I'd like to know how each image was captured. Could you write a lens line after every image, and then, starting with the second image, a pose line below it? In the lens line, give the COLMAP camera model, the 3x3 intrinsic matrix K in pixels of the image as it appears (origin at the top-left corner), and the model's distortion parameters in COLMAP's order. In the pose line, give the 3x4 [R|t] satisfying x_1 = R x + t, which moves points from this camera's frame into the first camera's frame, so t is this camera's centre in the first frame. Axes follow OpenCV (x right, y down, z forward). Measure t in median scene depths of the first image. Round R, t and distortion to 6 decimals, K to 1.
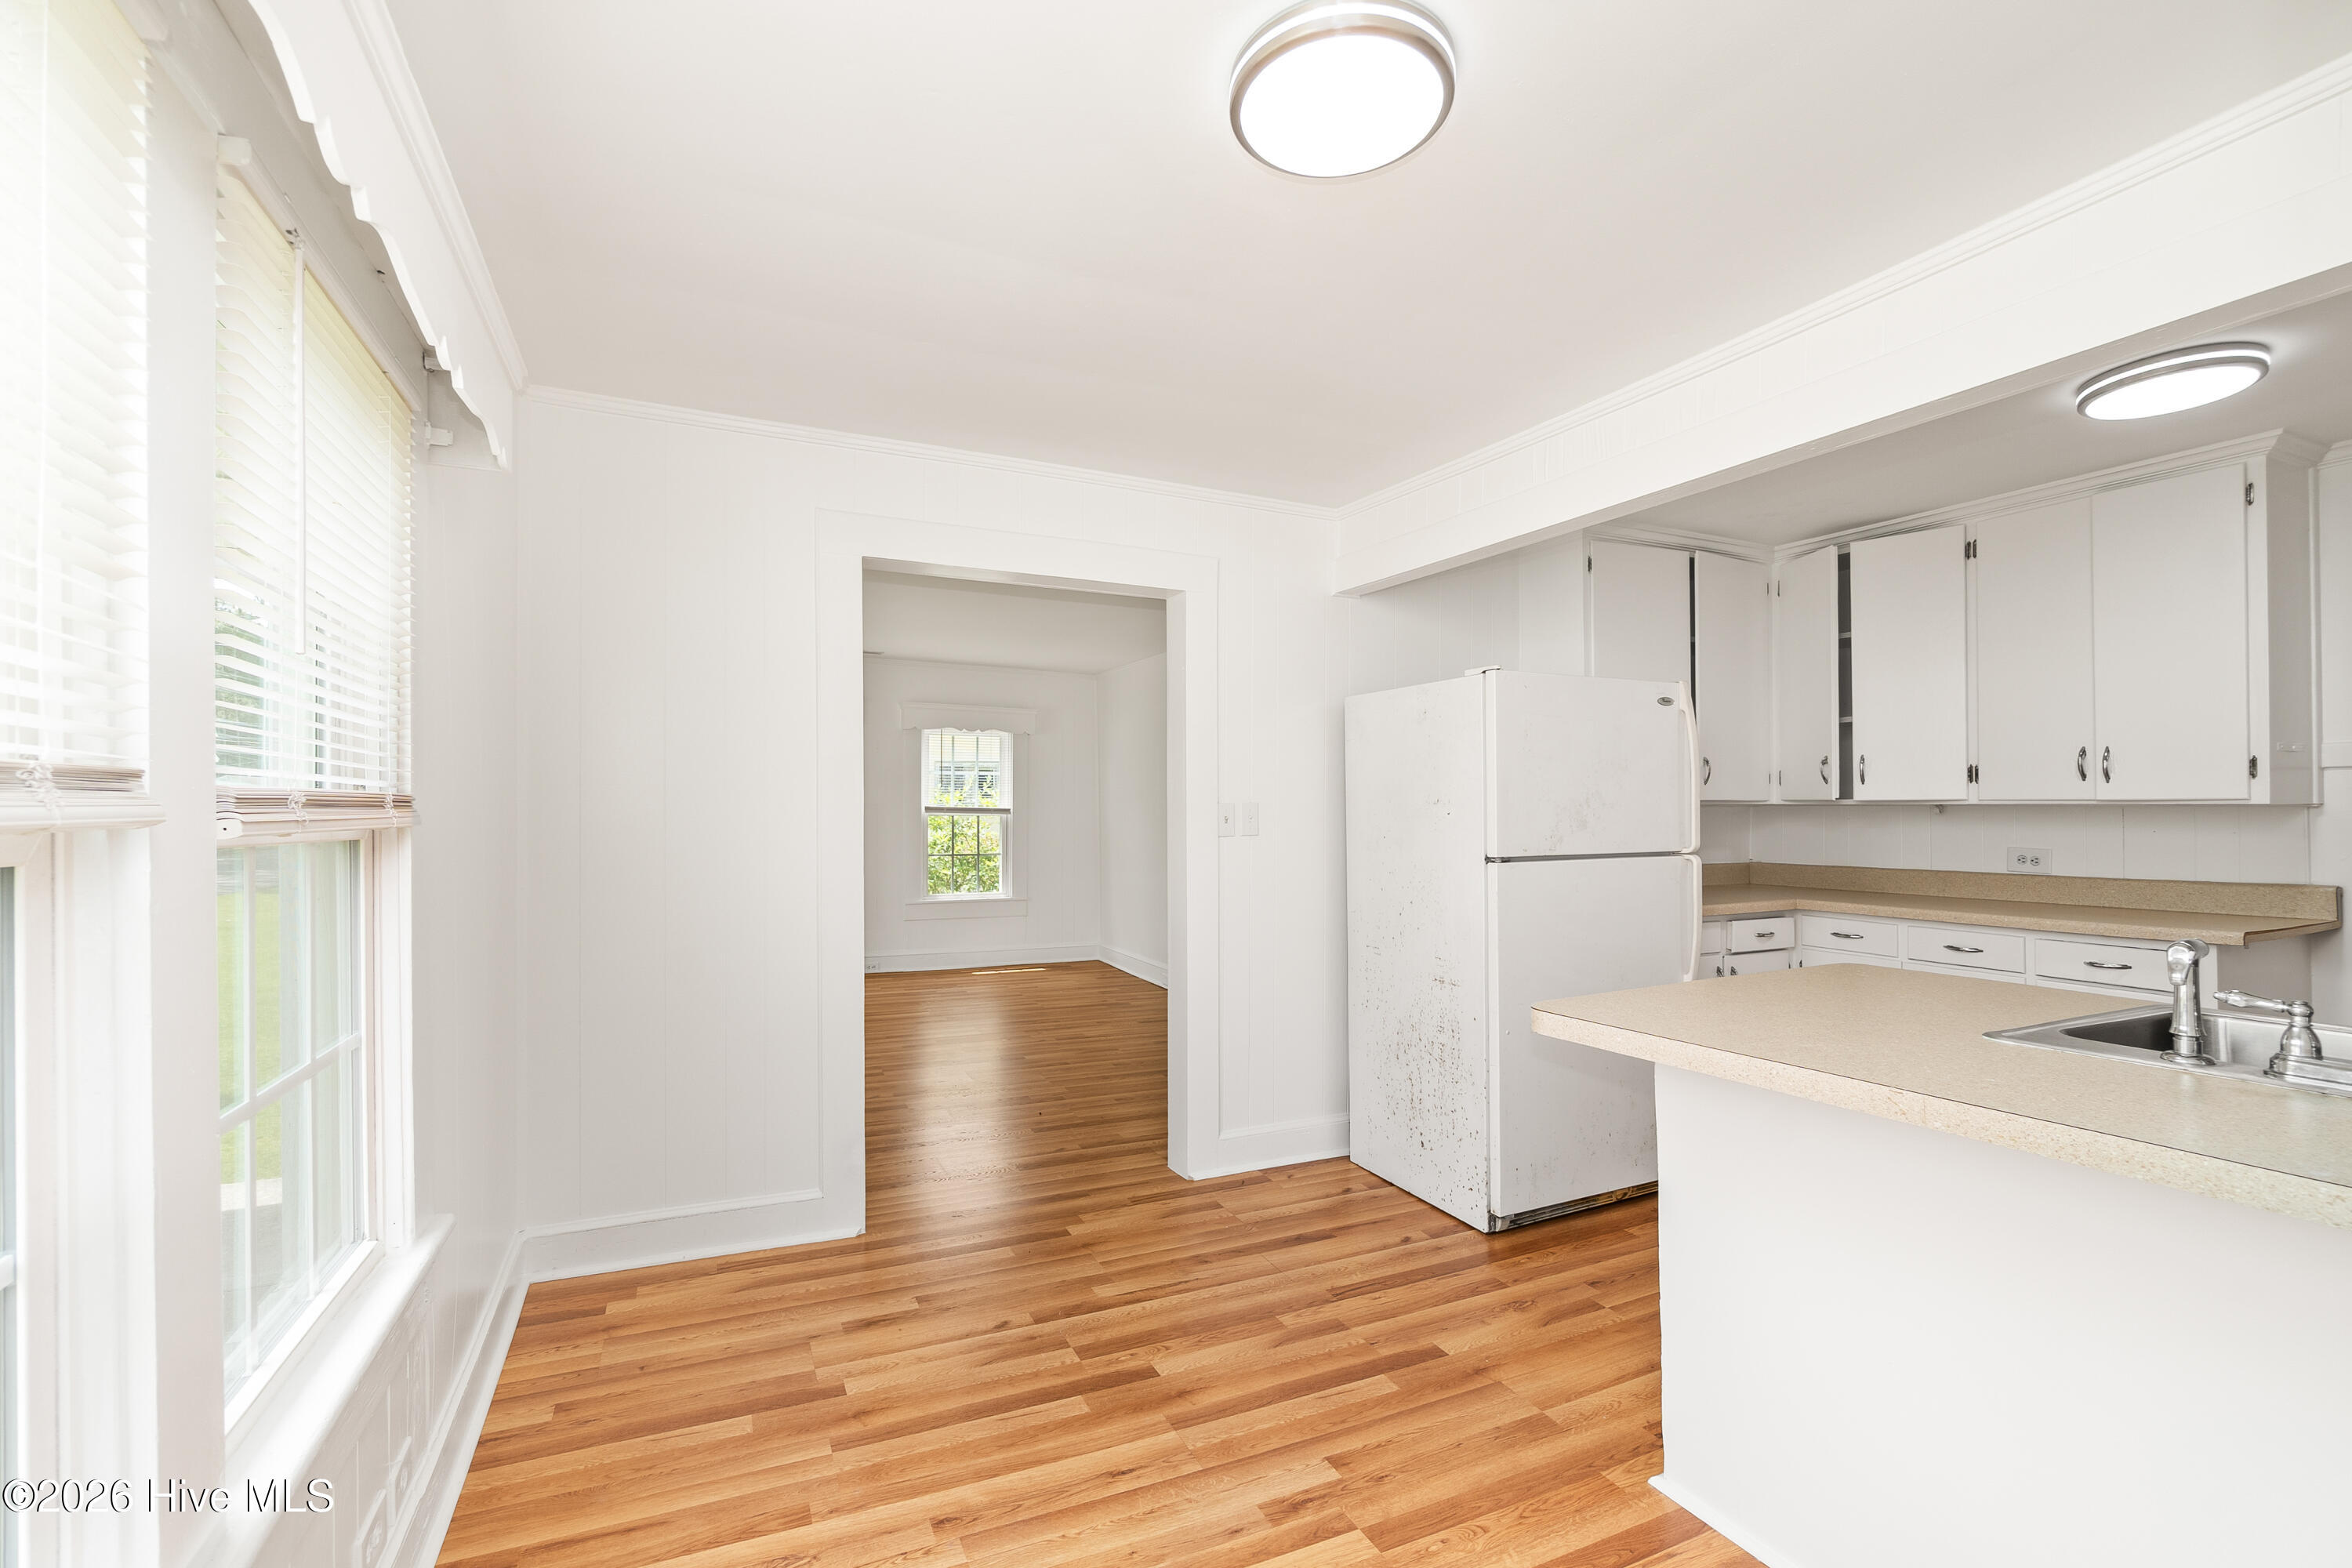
lens RADIAL K [[1015.3, 0, 1168.6], [0, 1015.3, 782.9], [0, 0, 1]] dist [-0.007711, 0.000521]
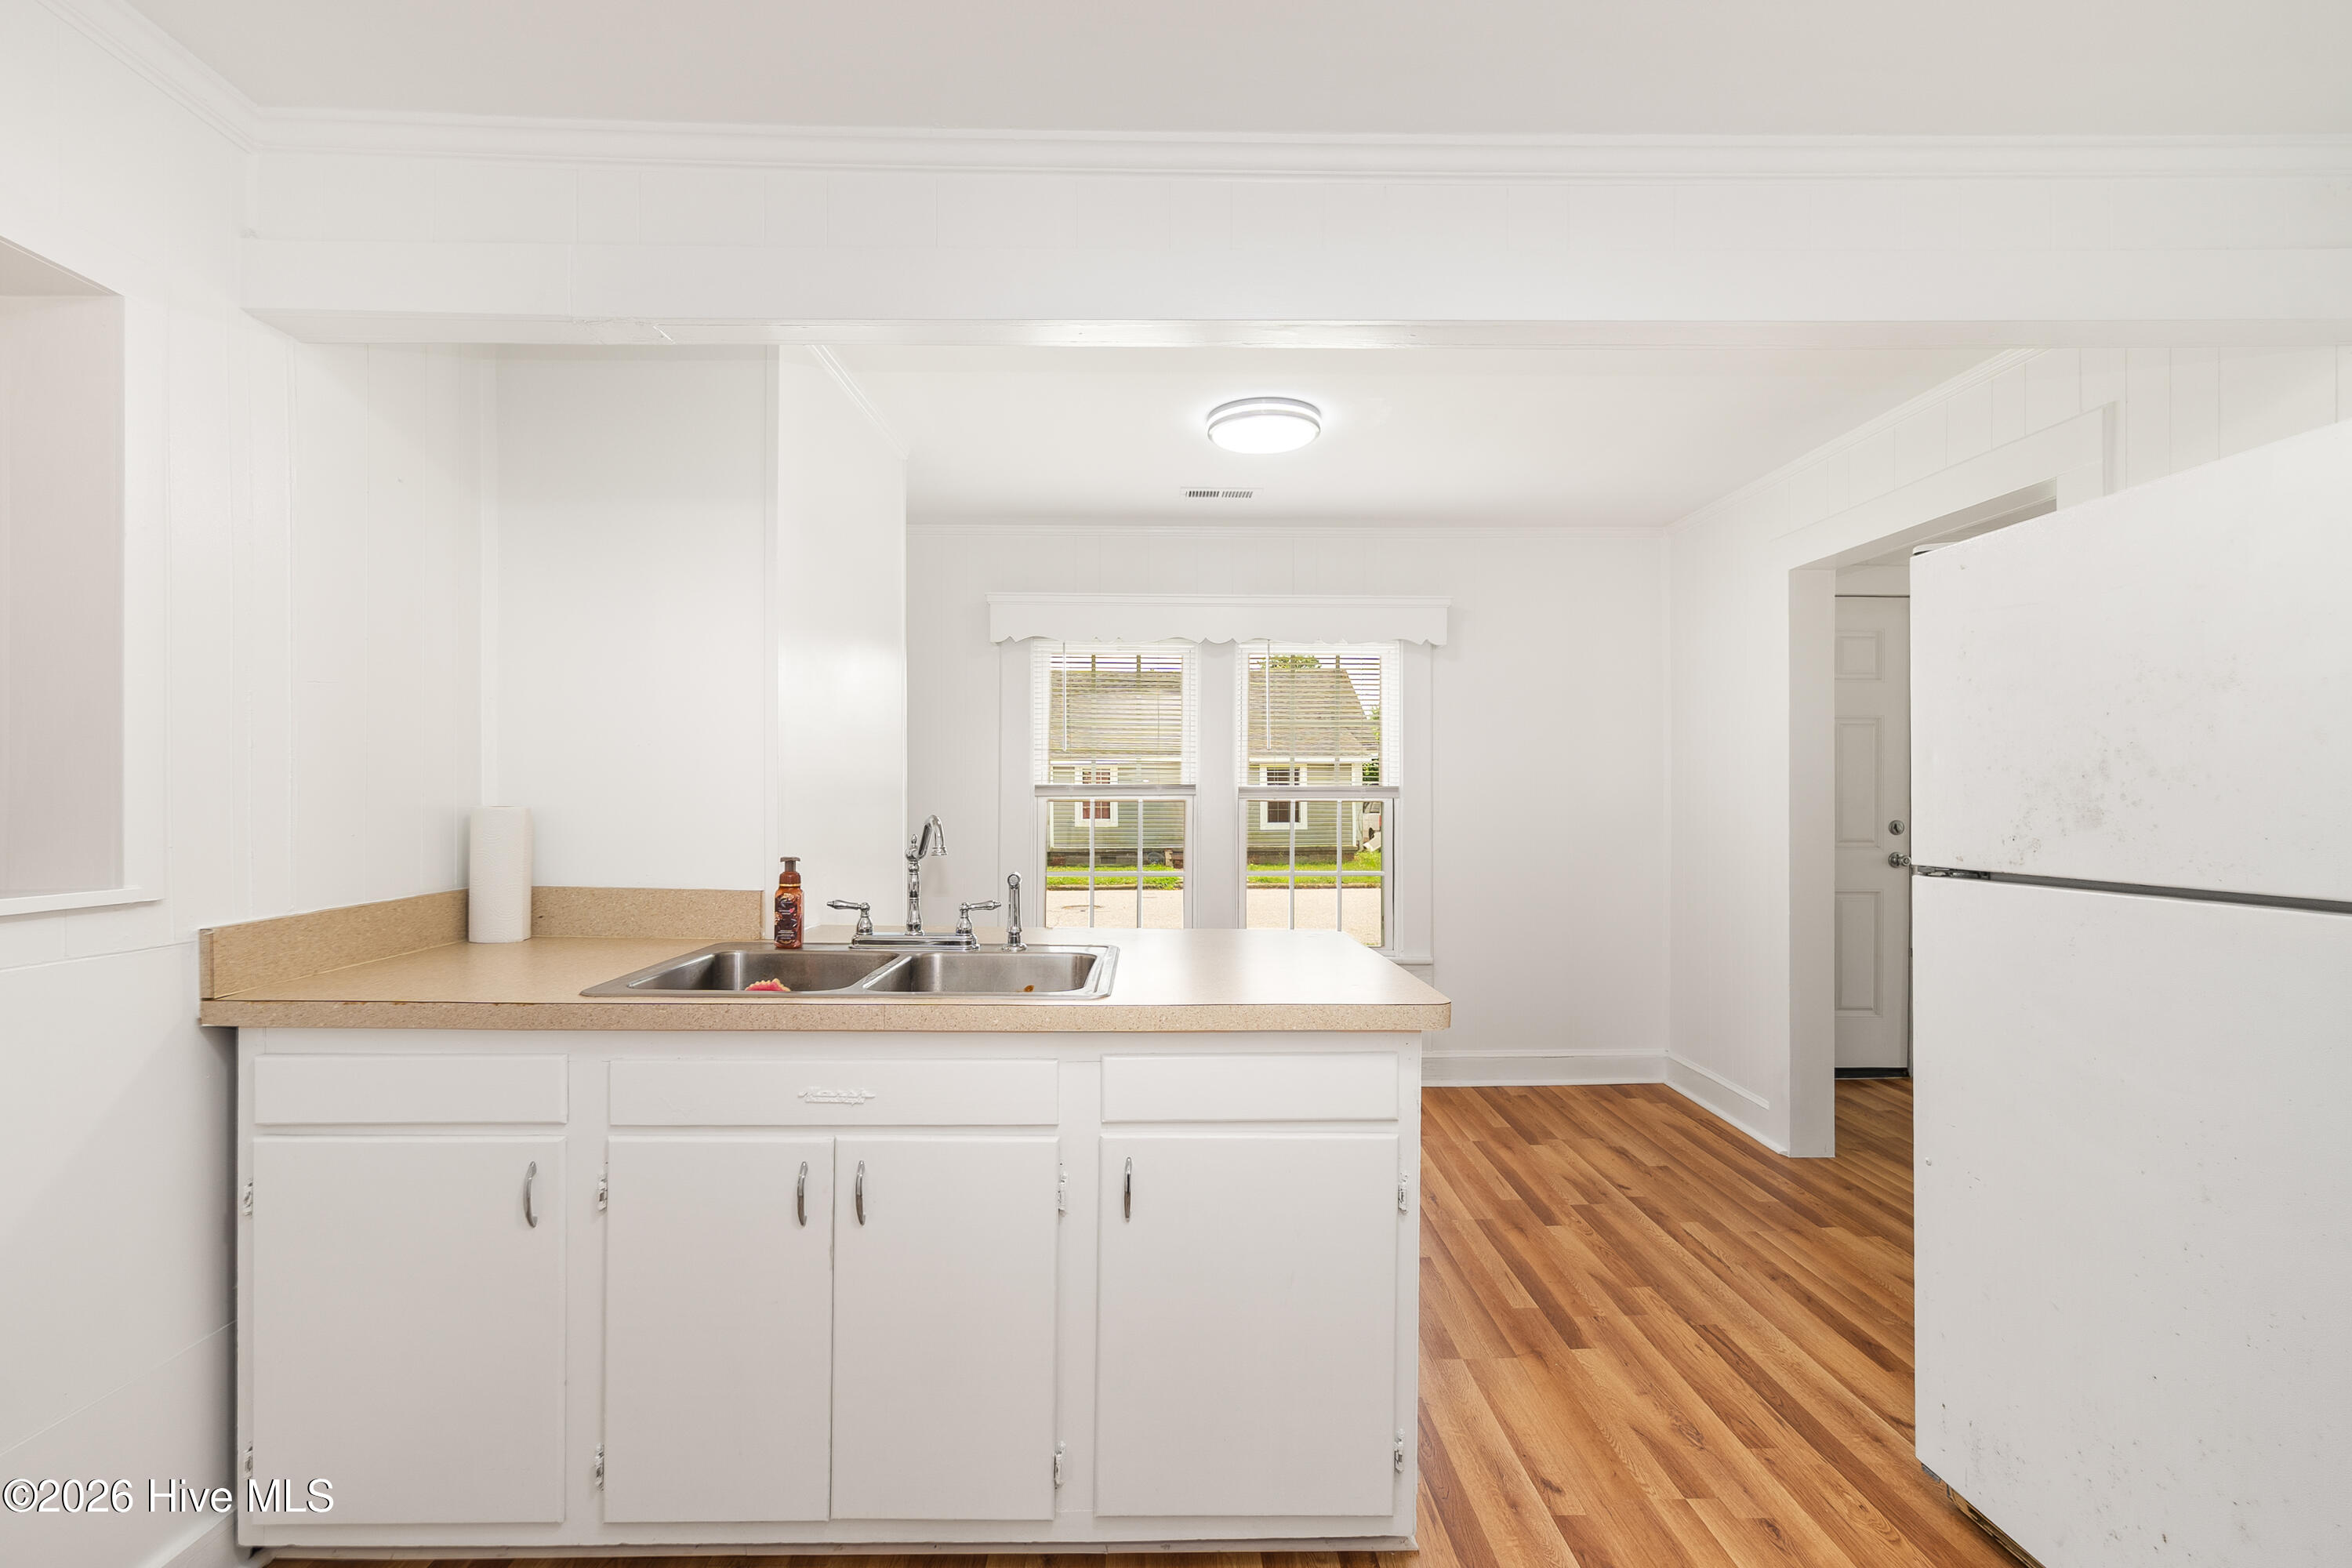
lens RADIAL K [[1015.3, 0, 1168.6], [0, 1015.3, 782.9], [0, 0, 1]] dist [-0.007711, 0.000521]
pose [[-0.397633, -0.010428, -0.917485, 1.259354], [0.020050, 0.999598, -0.020051, 0.032909], [0.917326, -0.026368, -0.397264, 0.993797]]
